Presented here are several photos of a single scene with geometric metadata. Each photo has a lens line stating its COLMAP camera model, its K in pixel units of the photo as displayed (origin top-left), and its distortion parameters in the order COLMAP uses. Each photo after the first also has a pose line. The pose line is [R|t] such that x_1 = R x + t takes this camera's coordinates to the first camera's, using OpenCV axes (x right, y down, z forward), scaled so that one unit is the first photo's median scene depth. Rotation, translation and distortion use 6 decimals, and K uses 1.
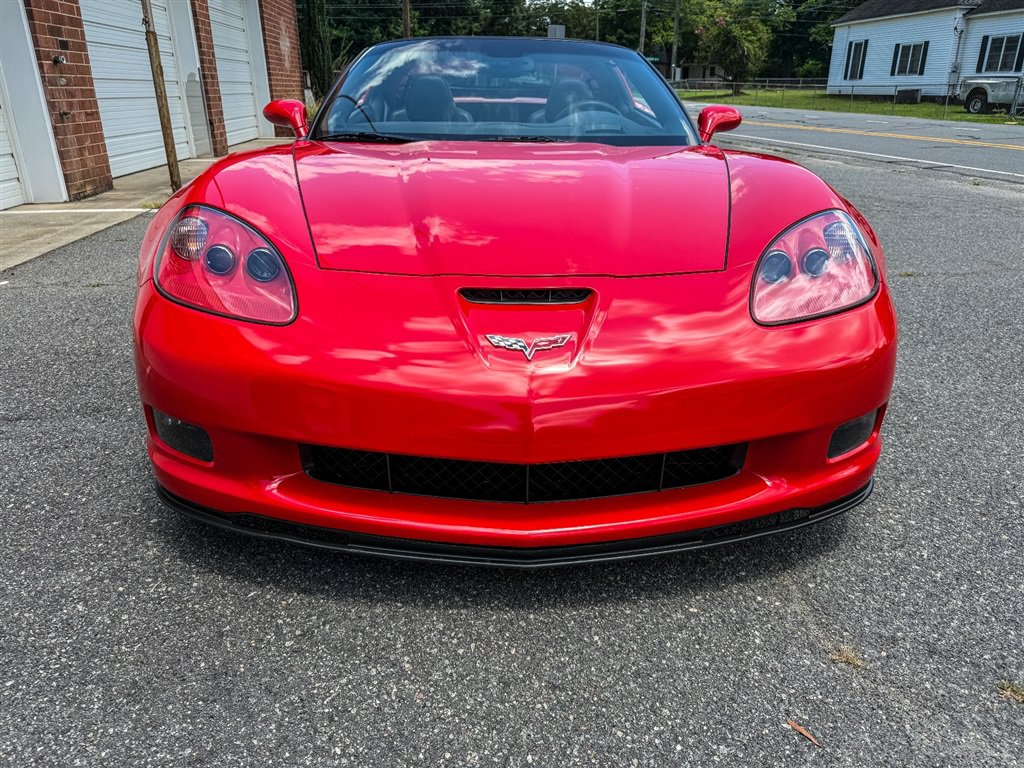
lens RADIAL K [[731.7, 0, 514.3], [0, 731.7, 384.9], [0, 0, 1]] dist [0.000909, -0.009116]
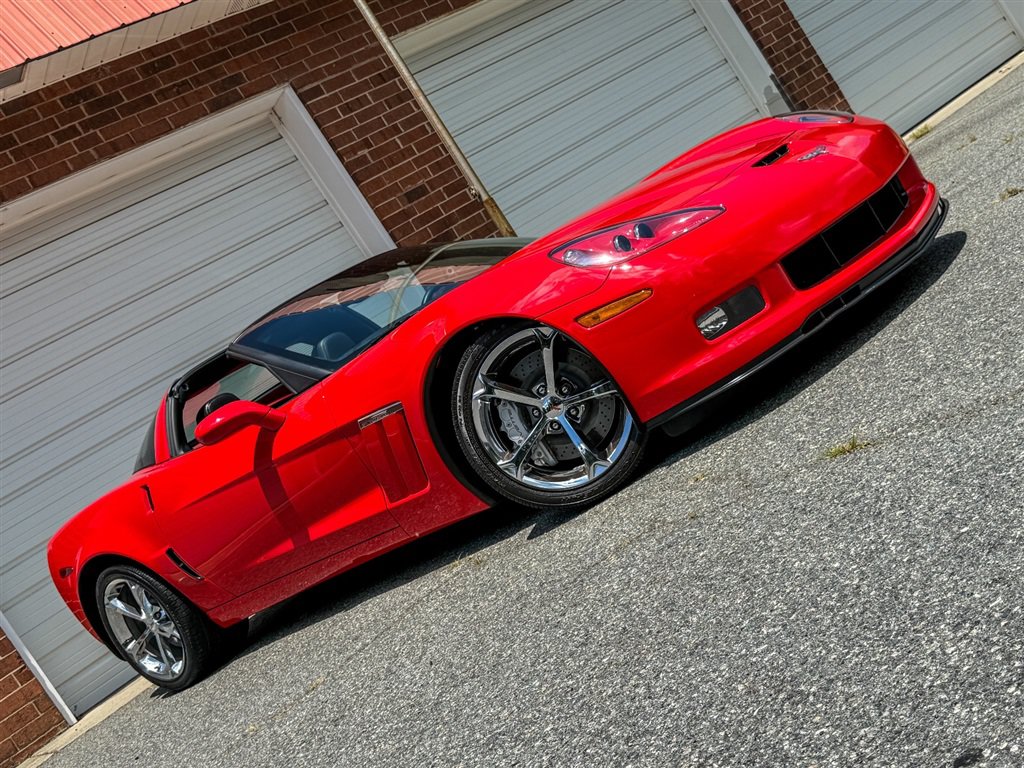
lens RADIAL K [[1215.4, 0, 517.0], [0, 1215.4, 397.5], [0, 0, 1]] dist [0.176619, -0.407722]
pose [[0.404455, -0.220189, -0.887656, 0.848431], [0.234684, 0.963073, -0.131964, -0.109614], [0.883934, -0.154945, 0.441195, 0.506774]]
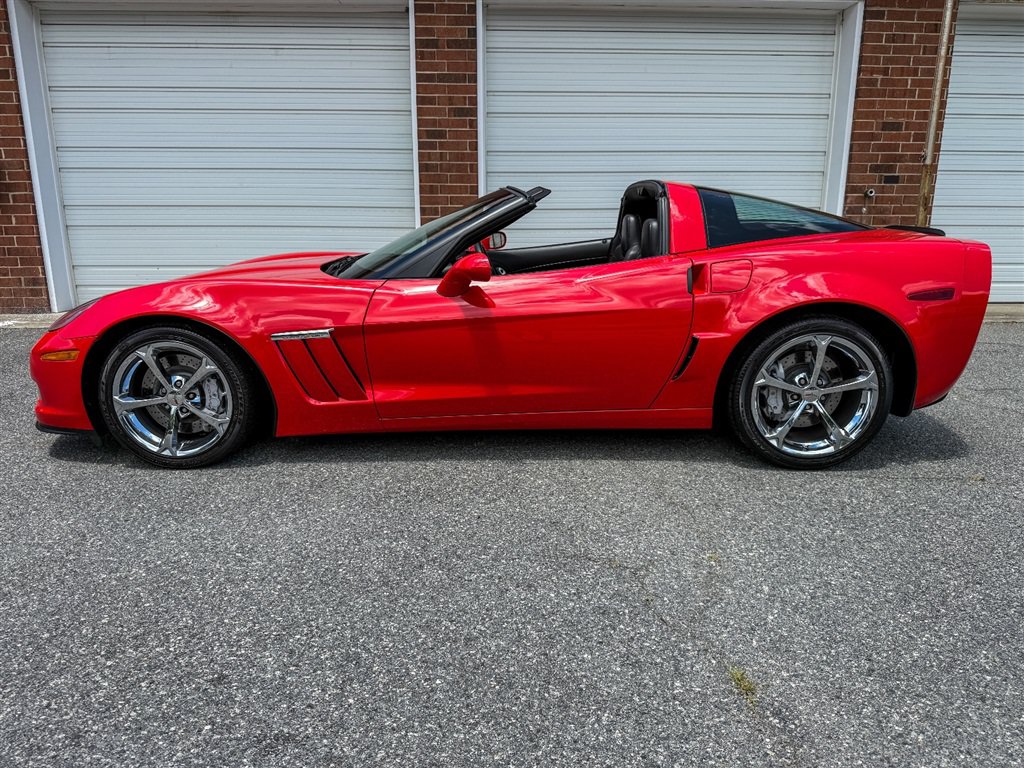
lens RADIAL K [[725.4, 0, 515.3], [0, 725.4, 390.4], [0, 0, 1]] dist [0.067672, -0.105367]
pose [[-0.044784, 0.241463, -0.969376, 0.755296], [-0.376938, 0.894541, 0.240236, -0.292828], [0.925155, 0.376154, 0.050955, 0.678073]]
